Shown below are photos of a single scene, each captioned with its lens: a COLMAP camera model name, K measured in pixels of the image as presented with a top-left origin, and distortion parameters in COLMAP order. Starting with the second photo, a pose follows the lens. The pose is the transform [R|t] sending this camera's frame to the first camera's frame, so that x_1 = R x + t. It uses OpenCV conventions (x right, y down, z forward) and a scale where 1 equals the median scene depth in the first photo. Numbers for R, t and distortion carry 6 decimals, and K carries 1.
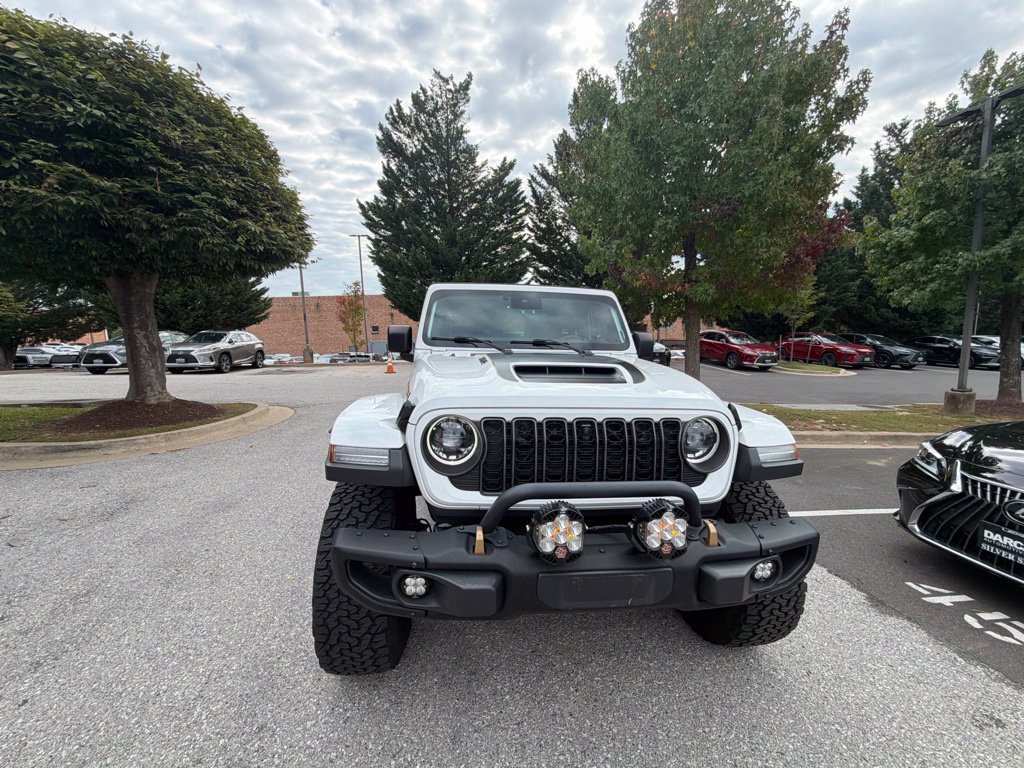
lens RADIAL K [[407.9, 0, 510.4], [0, 407.9, 384.3], [0, 0, 1]] dist [0.000398, -0.000150]
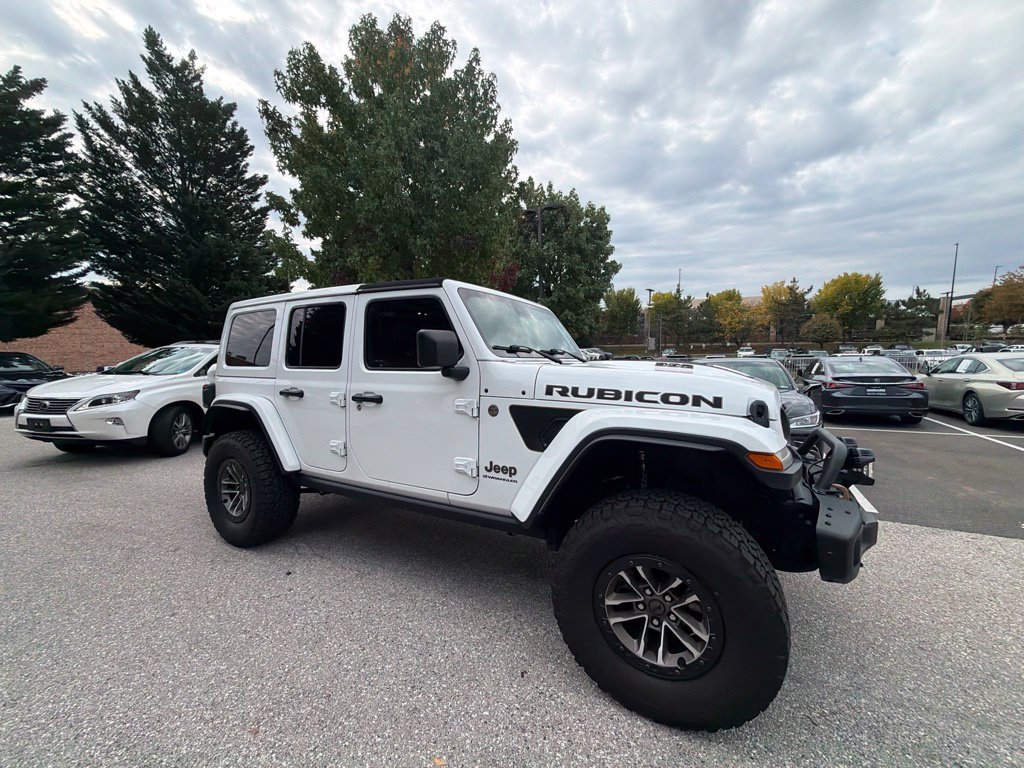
lens RADIAL K [[407.9, 0, 511.5], [0, 407.9, 384.2], [0, 0, 1]] dist [0.000398, -0.000150]
pose [[0.585522, -0.069200, 0.807698, -0.255216], [0.101698, 0.994749, 0.011502, -0.013788], [-0.804253, 0.075406, 0.589484, 0.152715]]
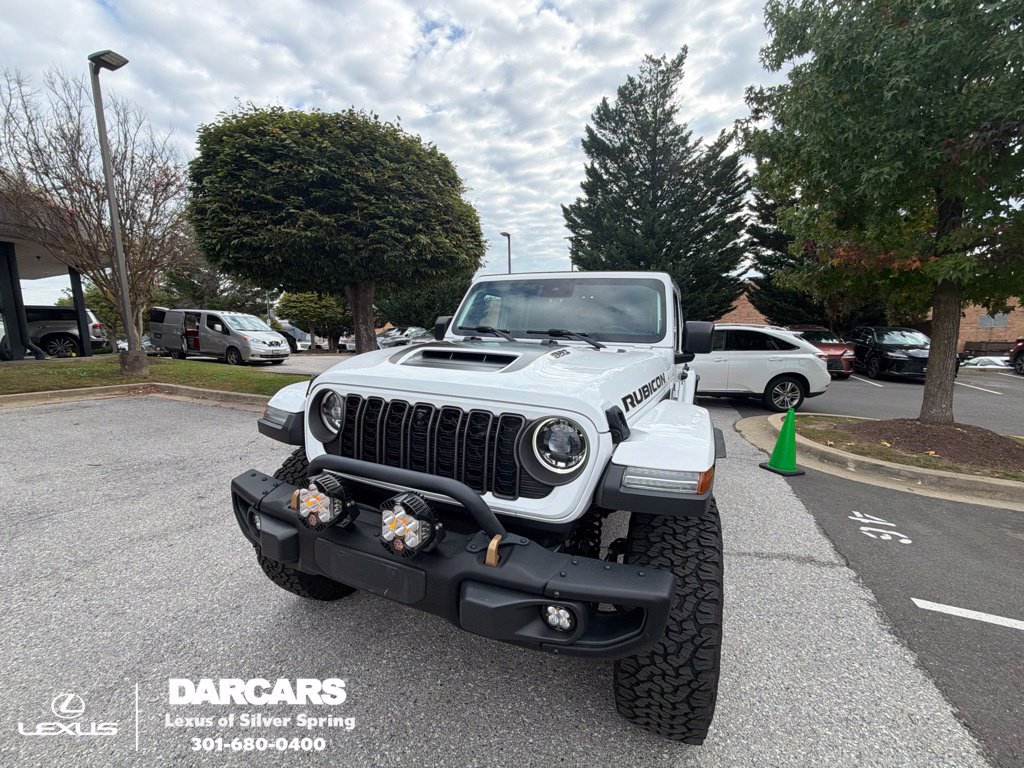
lens RADIAL K [[407.9, 0, 510.7], [0, 407.9, 384.7], [0, 0, 1]] dist [0.000398, -0.000150]
pose [[0.868300, 0.070842, -0.490954, 0.140818], [-0.067556, 0.997416, 0.024442, 0.000159], [0.491417, 0.011944, 0.870843, 0.043048]]
